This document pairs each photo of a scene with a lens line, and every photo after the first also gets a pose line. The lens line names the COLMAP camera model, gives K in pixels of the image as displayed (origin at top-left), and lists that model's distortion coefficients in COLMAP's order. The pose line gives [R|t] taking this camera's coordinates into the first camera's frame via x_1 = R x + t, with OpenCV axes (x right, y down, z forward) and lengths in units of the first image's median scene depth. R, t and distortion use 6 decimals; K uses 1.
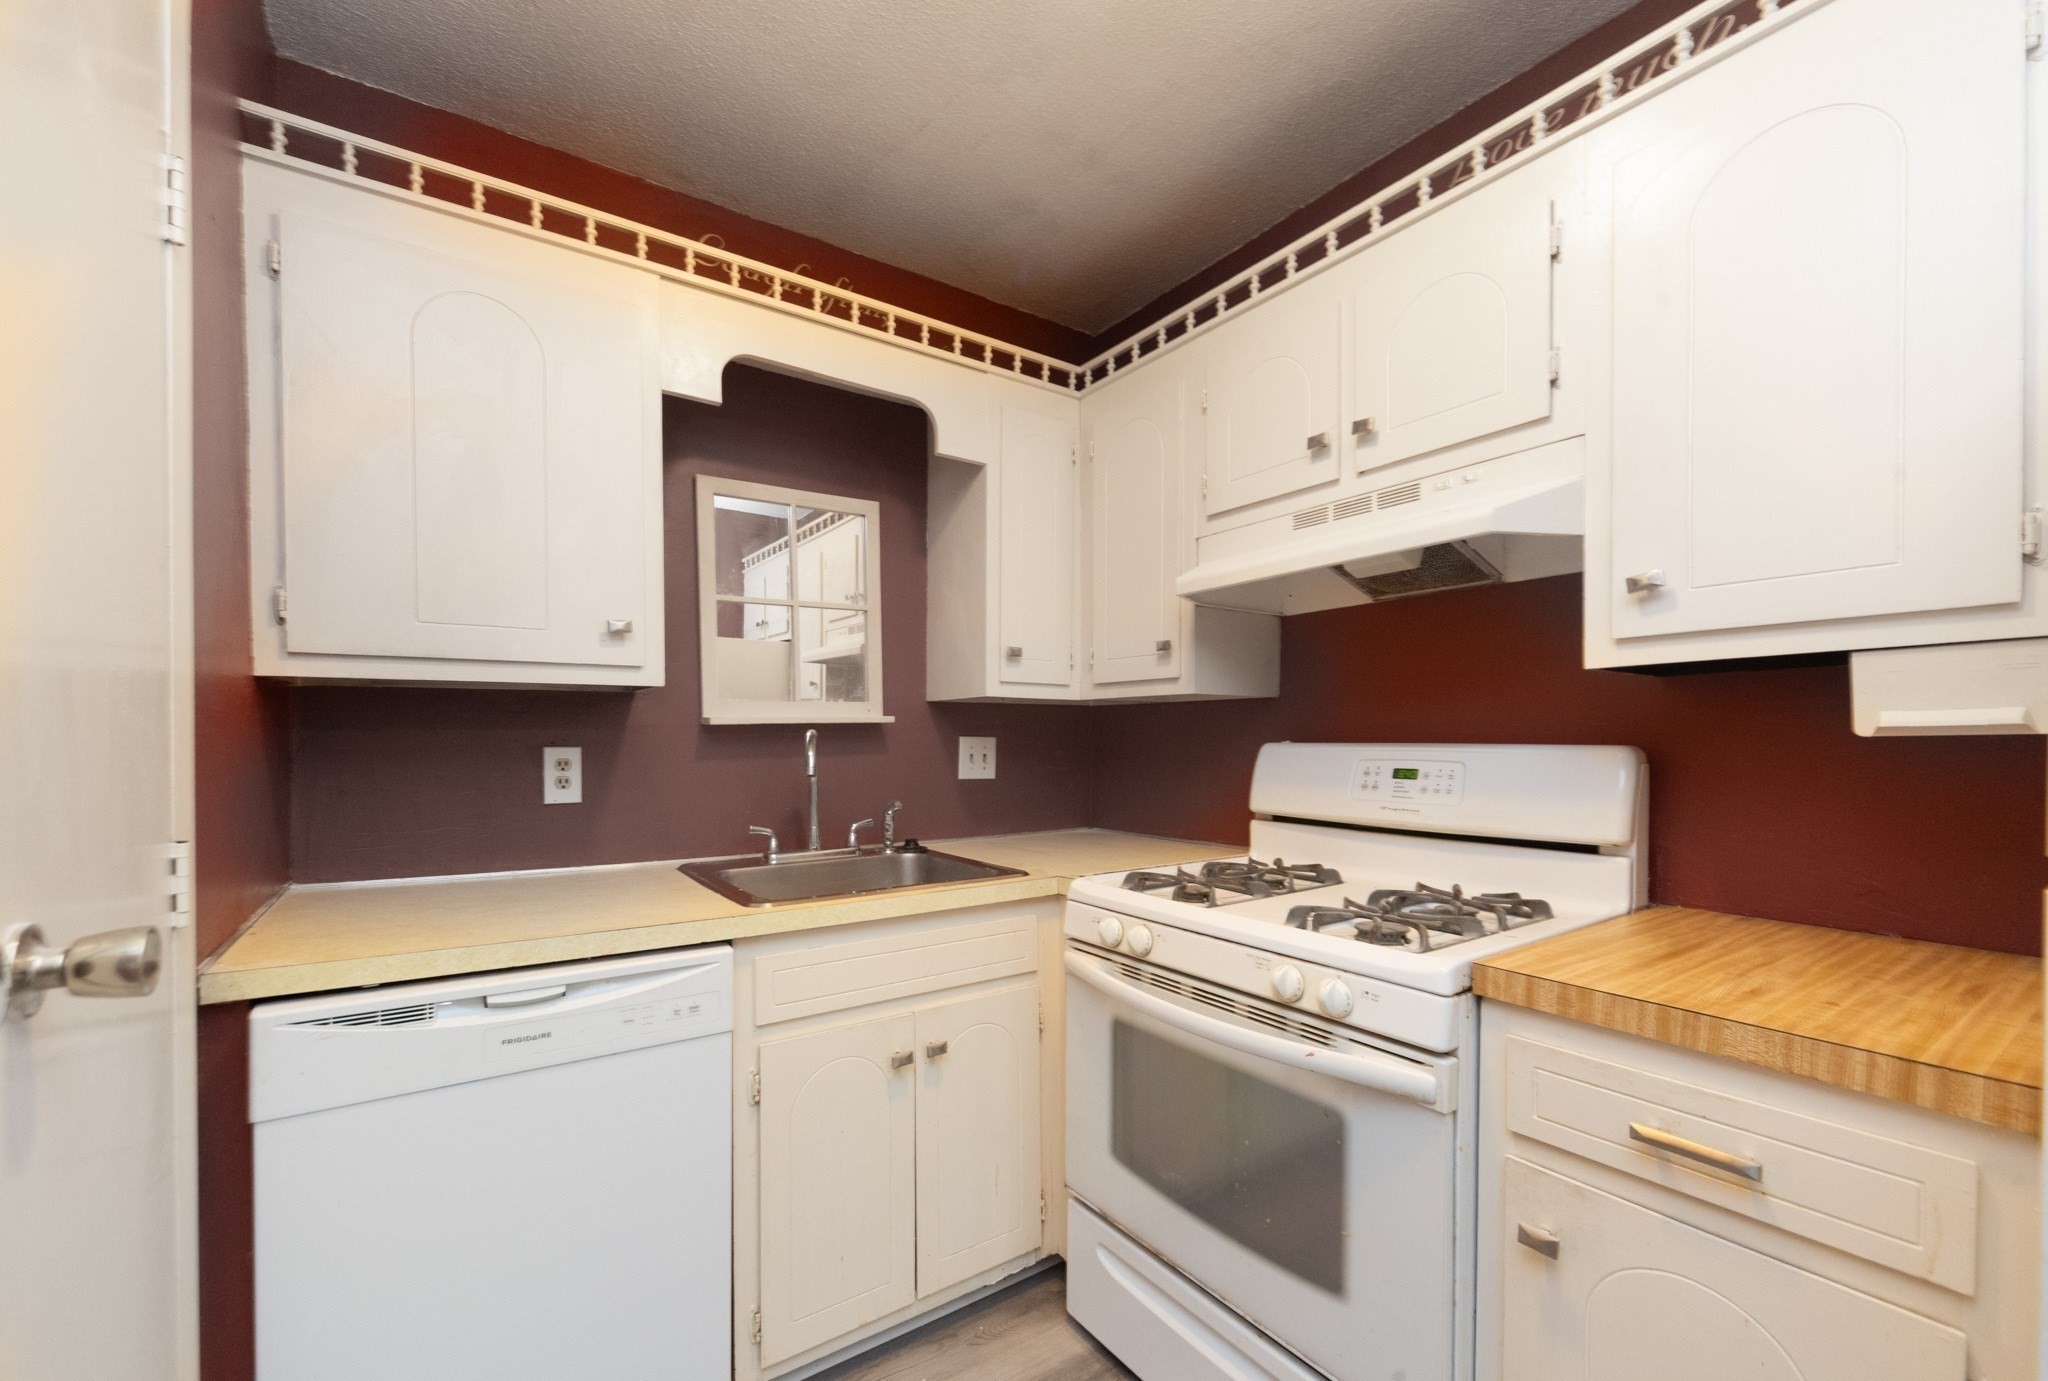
lens RADIAL K [[816.7, 0, 1003.4], [0, 816.7, 750.4], [0, 0, 1]] dist [-0.000778, -0.000091]
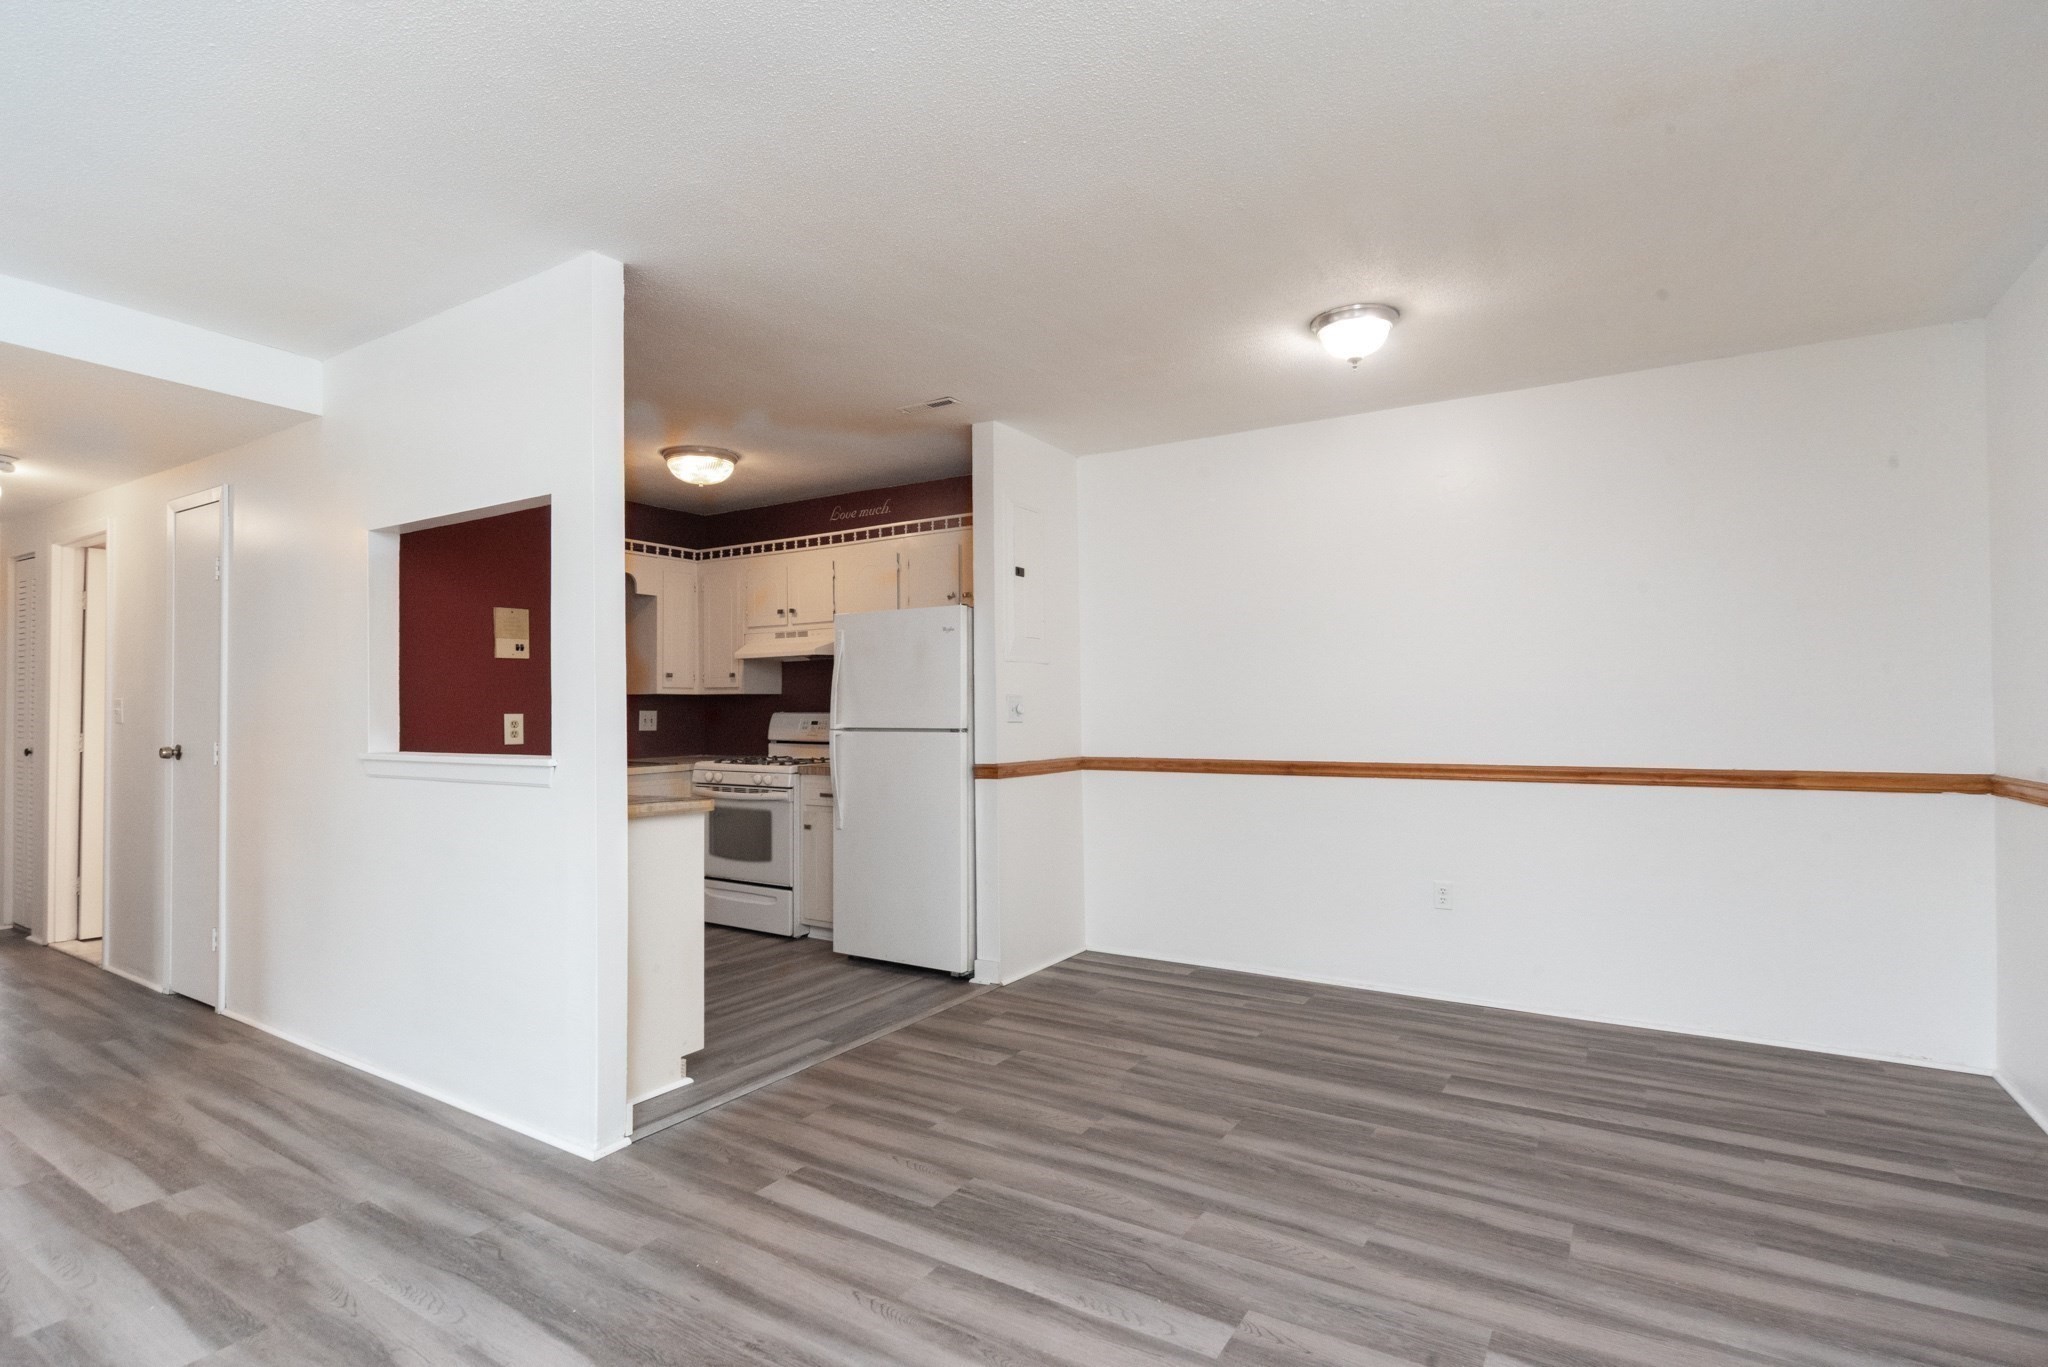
lens RADIAL K [[1020.9, 0, 1009.6], [0, 1020.9, 695.3], [0, 0, 1]] dist [0.001251, 0.000382]
pose [[0.926192, -0.000444, 0.377052, -0.219625], [0.011085, 0.999599, -0.026054, 0.030838], [-0.376890, 0.028310, 0.925825, -2.452404]]
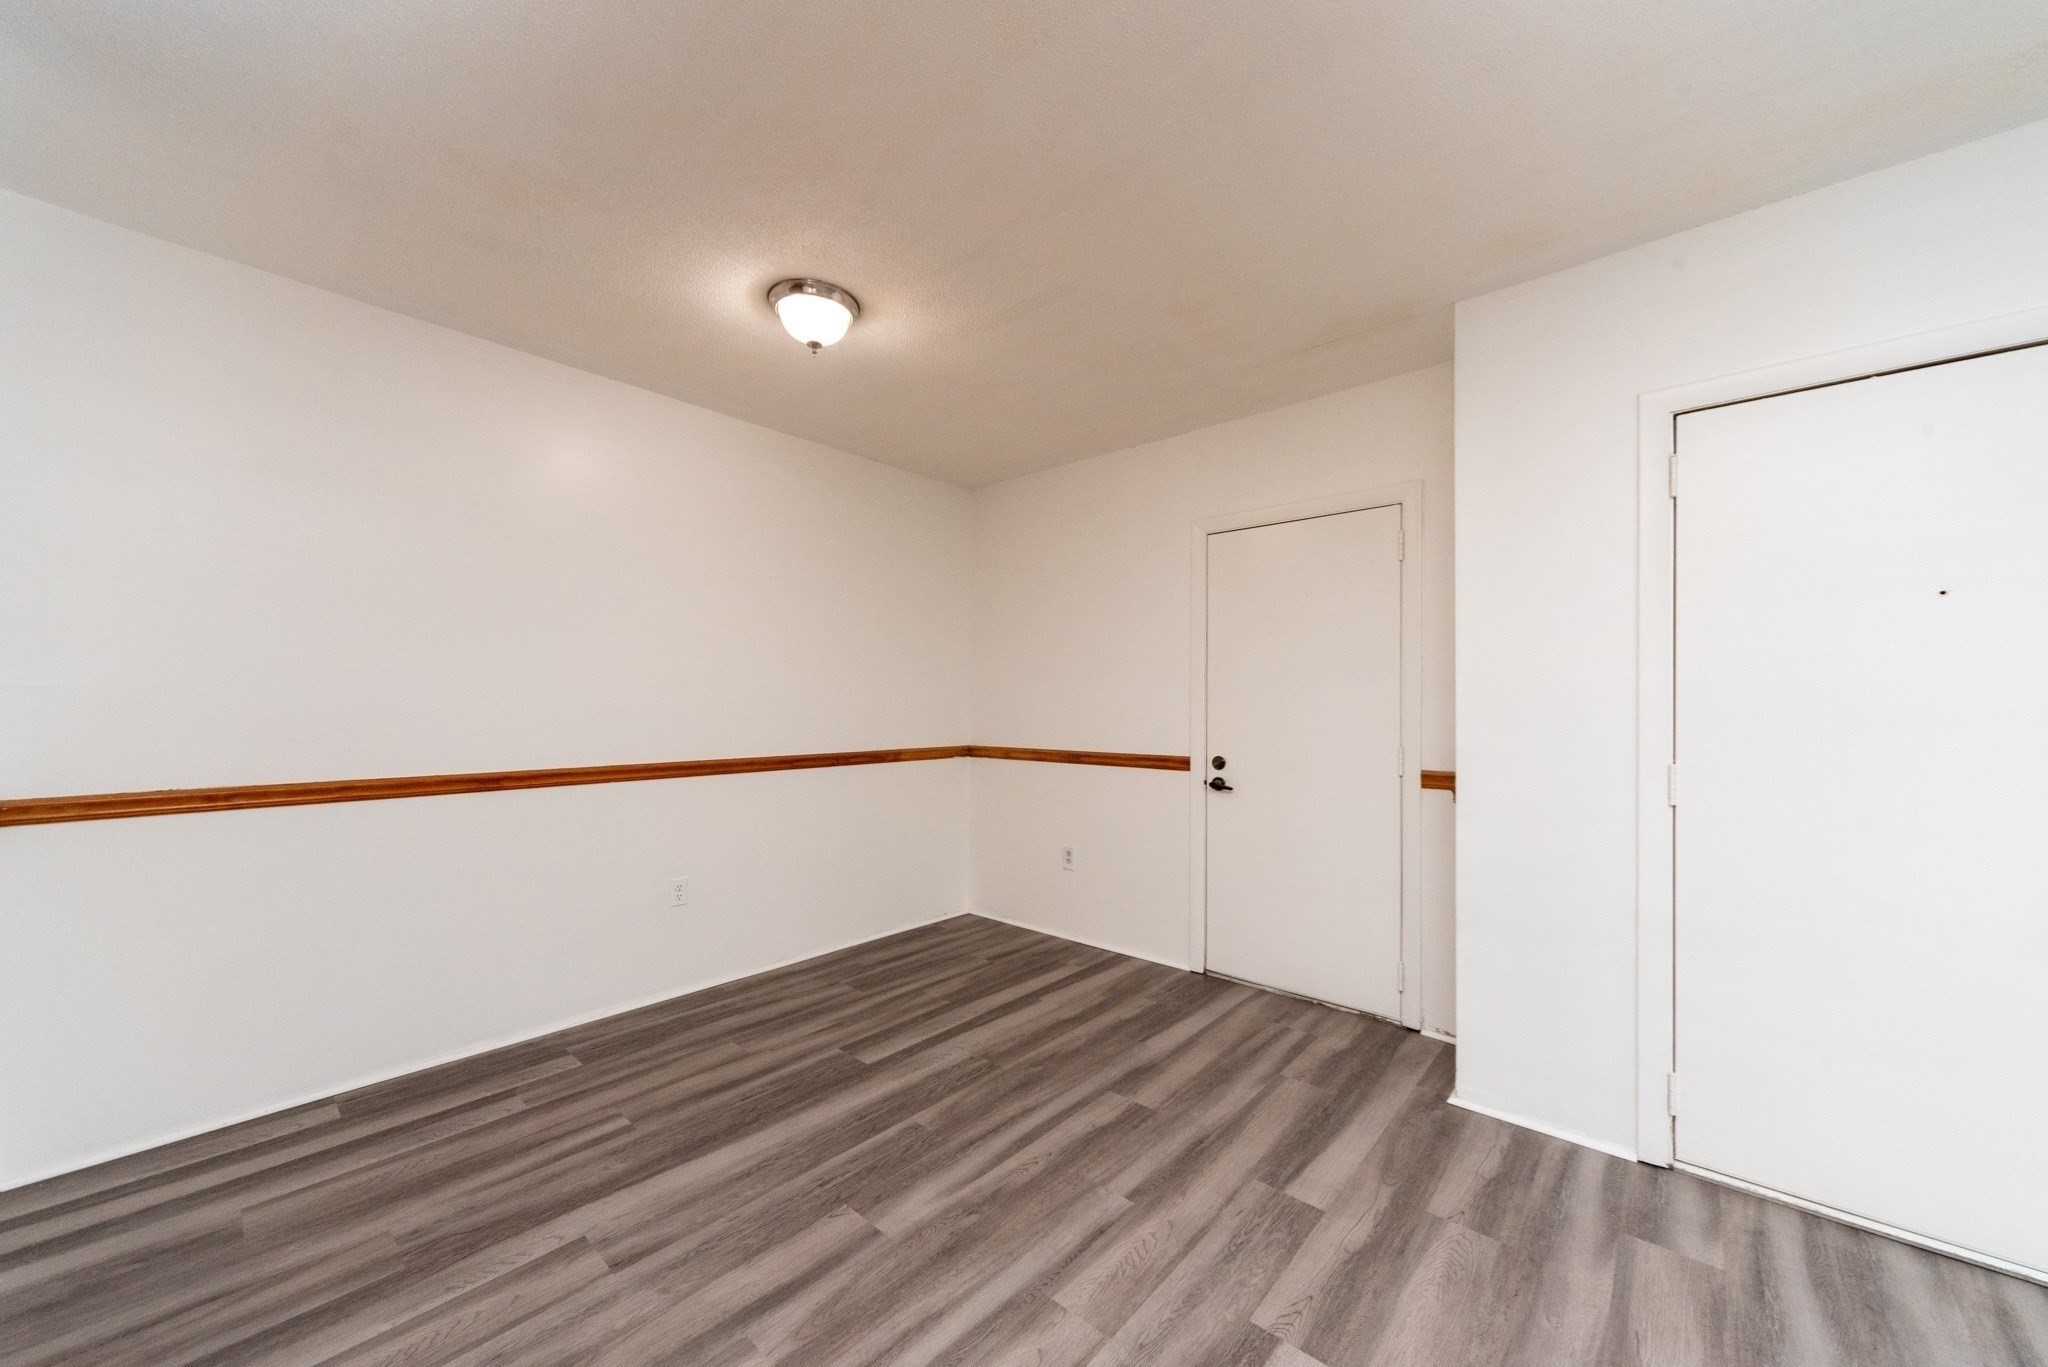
lens RADIAL K [[758.3, 0, 1016.5], [0, 758.3, 695.4], [0, 0, 1]] dist [0.008462, -0.000058]
pose [[-0.240224, 0.005756, 0.970700, -0.311854], [0.003296, 0.999981, -0.005114, -0.002966], [-0.970712, 0.001971, -0.240239, -0.989779]]
